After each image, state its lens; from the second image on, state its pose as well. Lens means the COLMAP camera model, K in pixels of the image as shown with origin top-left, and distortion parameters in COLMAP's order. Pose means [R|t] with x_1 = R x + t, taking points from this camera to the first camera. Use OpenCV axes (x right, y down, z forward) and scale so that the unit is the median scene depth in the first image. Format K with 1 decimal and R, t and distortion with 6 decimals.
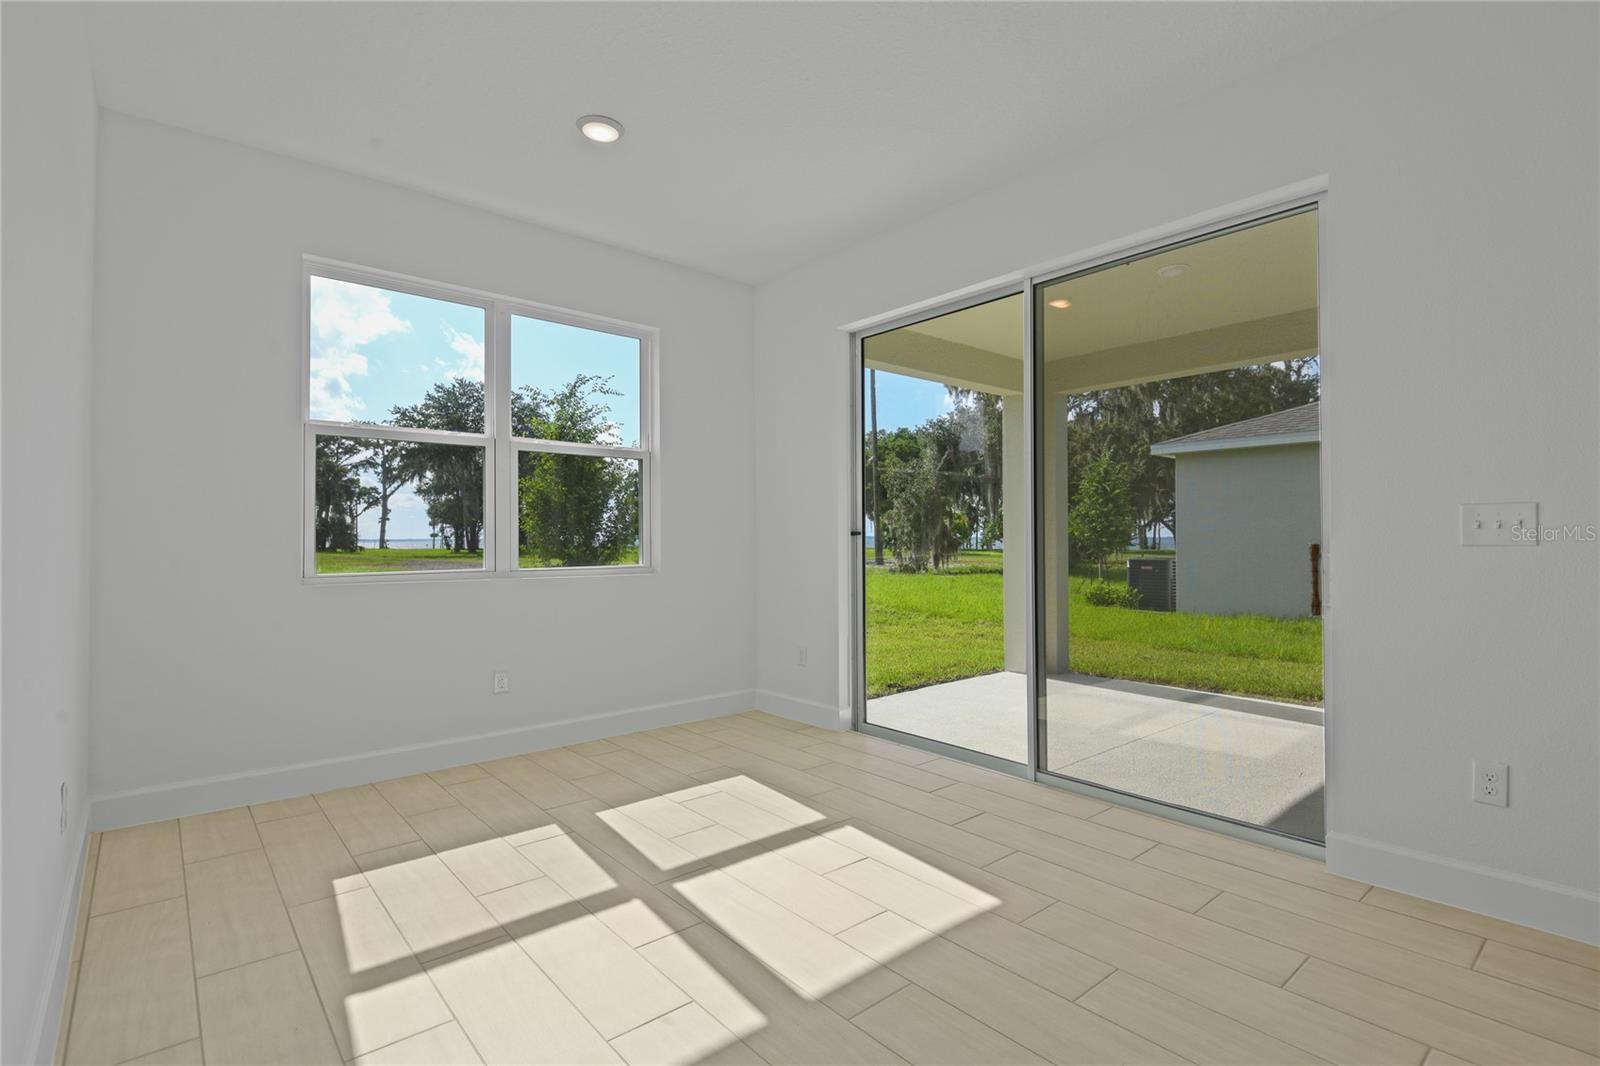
lens RADIAL K [[768.6, 0, 800.0], [0, 768.6, 533.0], [0, 0, 1]] dist [0.044334, 0.000149]
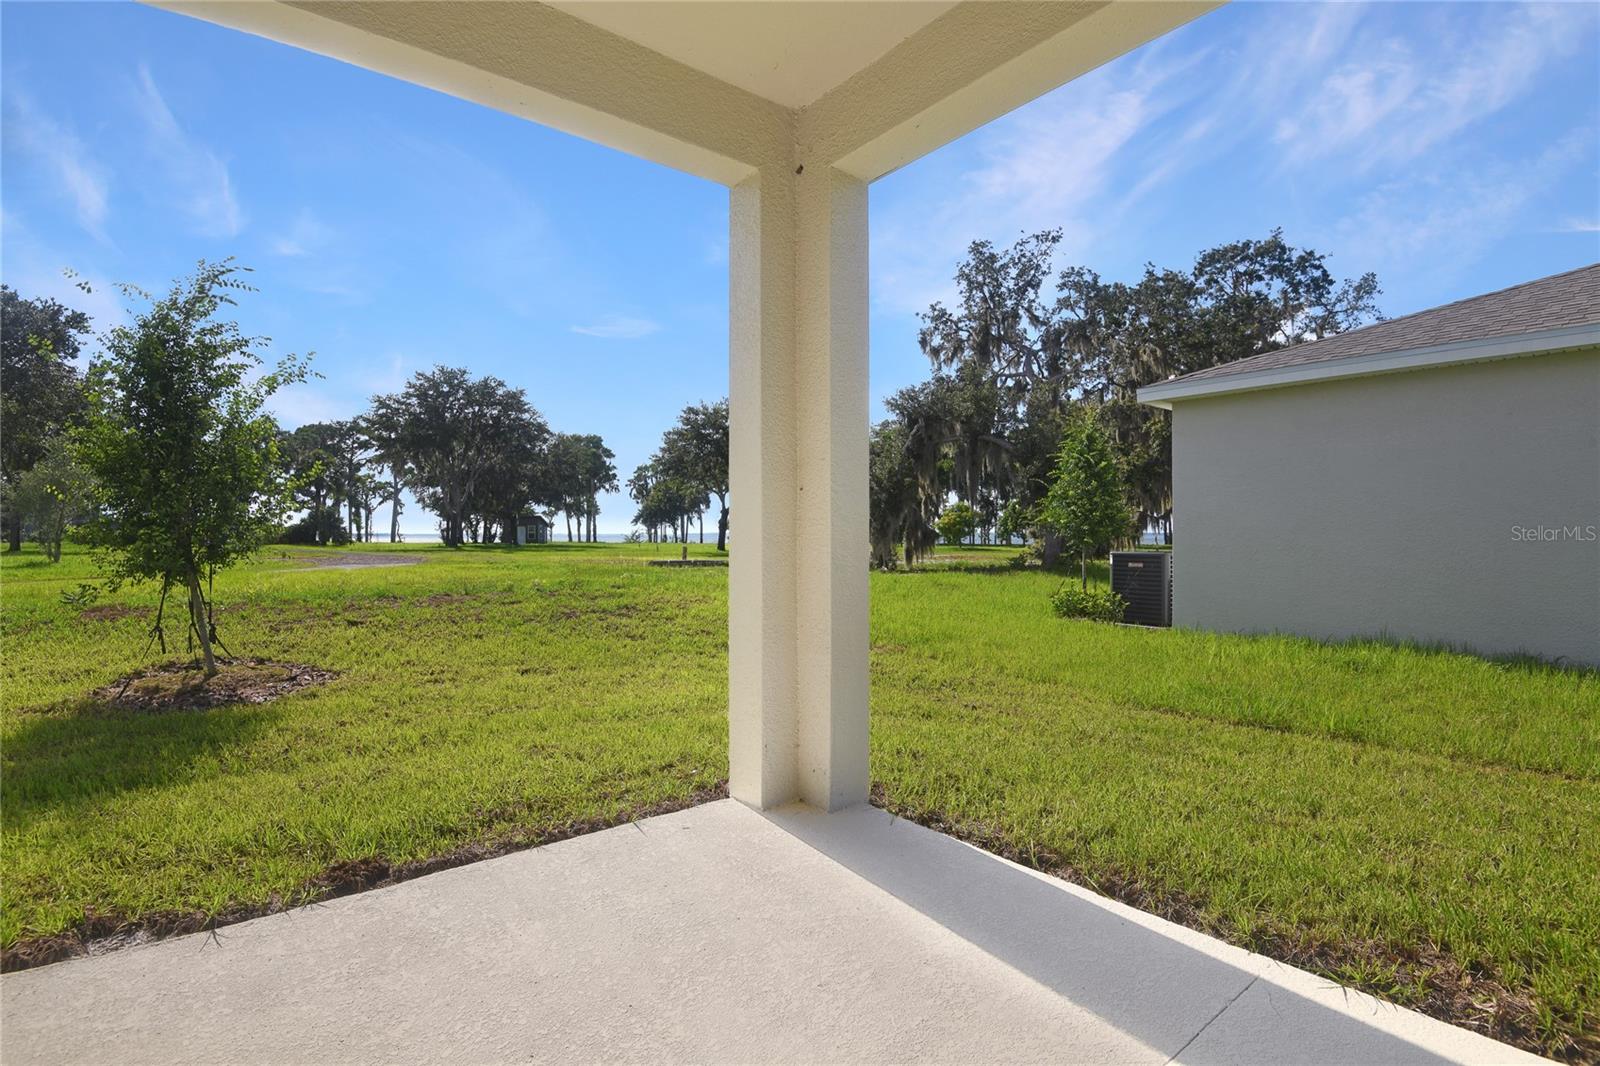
lens RADIAL K [[759.1, 0, 800.0], [0, 759.1, 533.0], [0, 0, 1]] dist [-0.002103, -0.000202]
pose [[0.999177, 0.000898, -0.040558, 0.088673], [-0.000669, 0.999984, 0.005646, 0.005952], [0.040563, -0.005614, 0.999161, 0.152604]]
